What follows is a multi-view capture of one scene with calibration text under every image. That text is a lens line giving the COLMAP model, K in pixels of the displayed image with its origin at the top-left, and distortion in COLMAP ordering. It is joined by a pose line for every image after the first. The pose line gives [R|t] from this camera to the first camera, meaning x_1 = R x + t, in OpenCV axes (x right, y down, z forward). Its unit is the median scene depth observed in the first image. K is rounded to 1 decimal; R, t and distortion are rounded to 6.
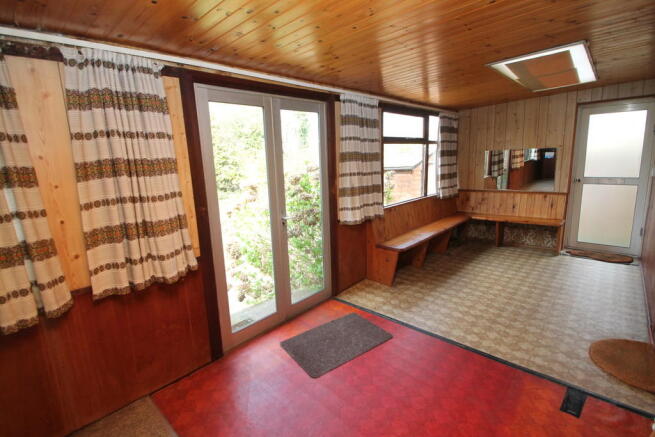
lens RADIAL K [[304.2, 0, 326.5], [0, 304.2, 217.7], [0, 0, 1]] dist [-0.000645, -0.000069]
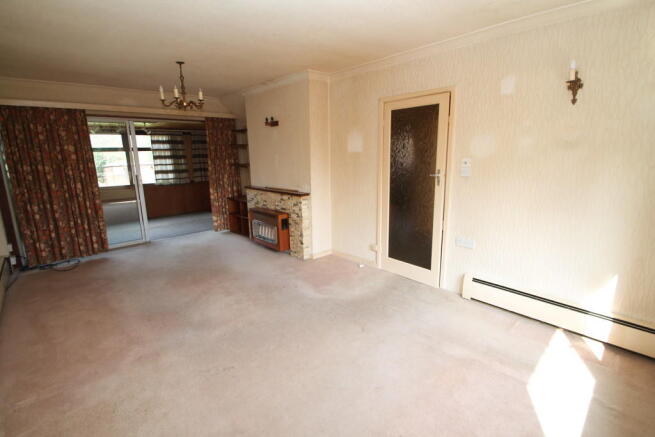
lens RADIAL K [[304.2, 0, 328.2], [0, 304.2, 217.1], [0, 0, 1]] dist [-0.000645, -0.000069]
pose [[0.996892, 0.039507, -0.068155, 1.748381], [-0.038060, 0.999024, 0.022405, 0.636512], [0.068973, -0.019742, 0.997423, -3.779726]]
